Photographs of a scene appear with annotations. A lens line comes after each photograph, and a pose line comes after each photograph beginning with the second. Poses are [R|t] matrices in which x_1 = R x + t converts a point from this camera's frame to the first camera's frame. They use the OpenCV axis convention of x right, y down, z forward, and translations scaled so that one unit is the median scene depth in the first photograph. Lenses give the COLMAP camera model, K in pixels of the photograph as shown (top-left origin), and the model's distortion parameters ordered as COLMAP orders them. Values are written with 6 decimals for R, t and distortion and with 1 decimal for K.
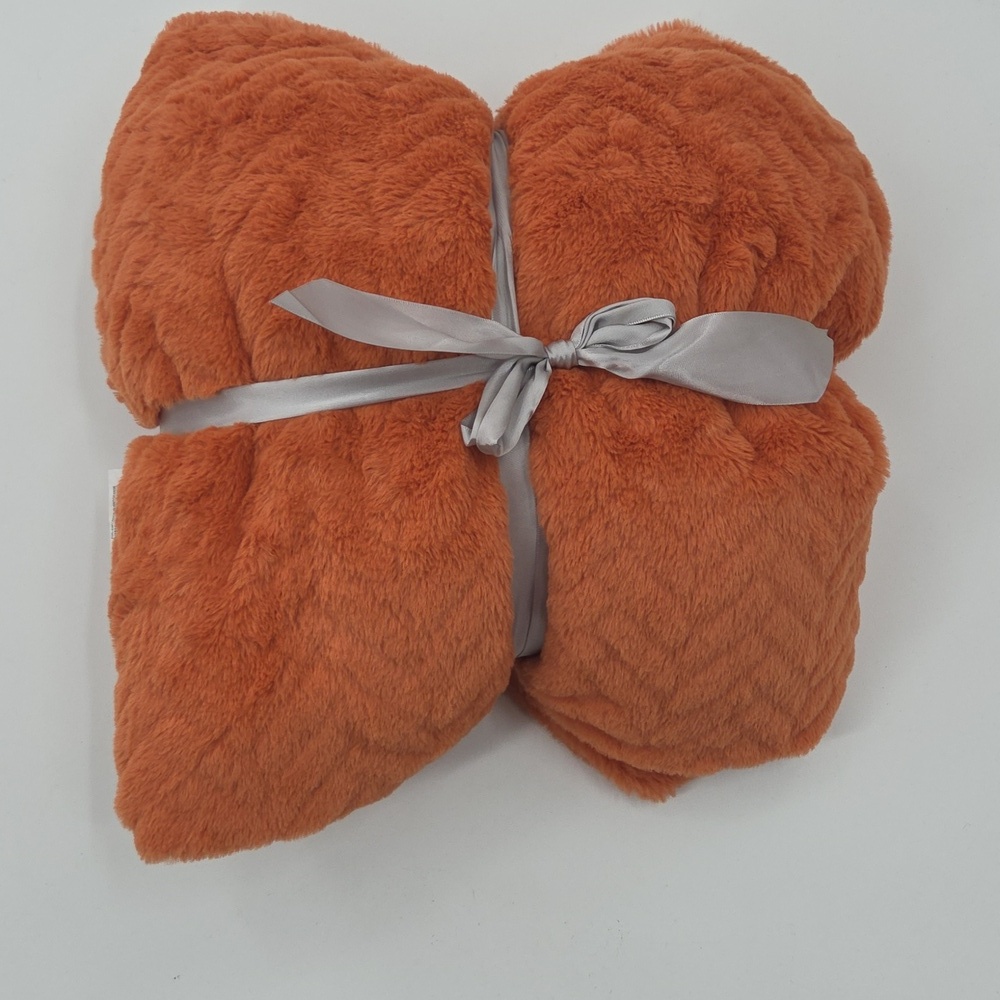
lens RADIAL K [[1643.7, 0, 494.2], [0, 1643.7, 507.6], [0, 0, 1]] dist [0.082831, 0.000000]
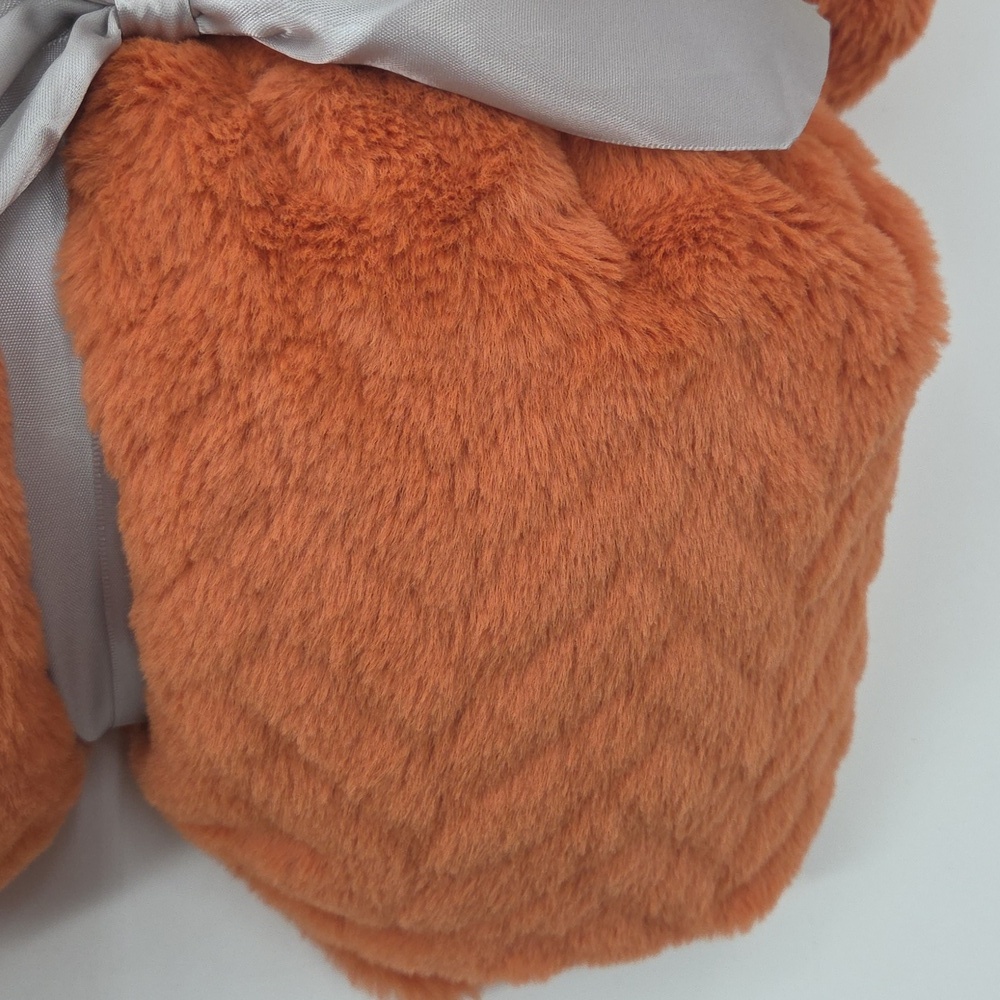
lens RADIAL K [[1643.7, 0, 506.7], [0, 1643.7, 495.3], [0, 0, 1]] dist [0.082831, 0.000000]
pose [[0.999618, 0.023191, 0.015018, 0.122585], [-0.023580, 0.999377, 0.026244, 0.013698], [-0.014400, -0.026588, 0.999543, 0.590572]]
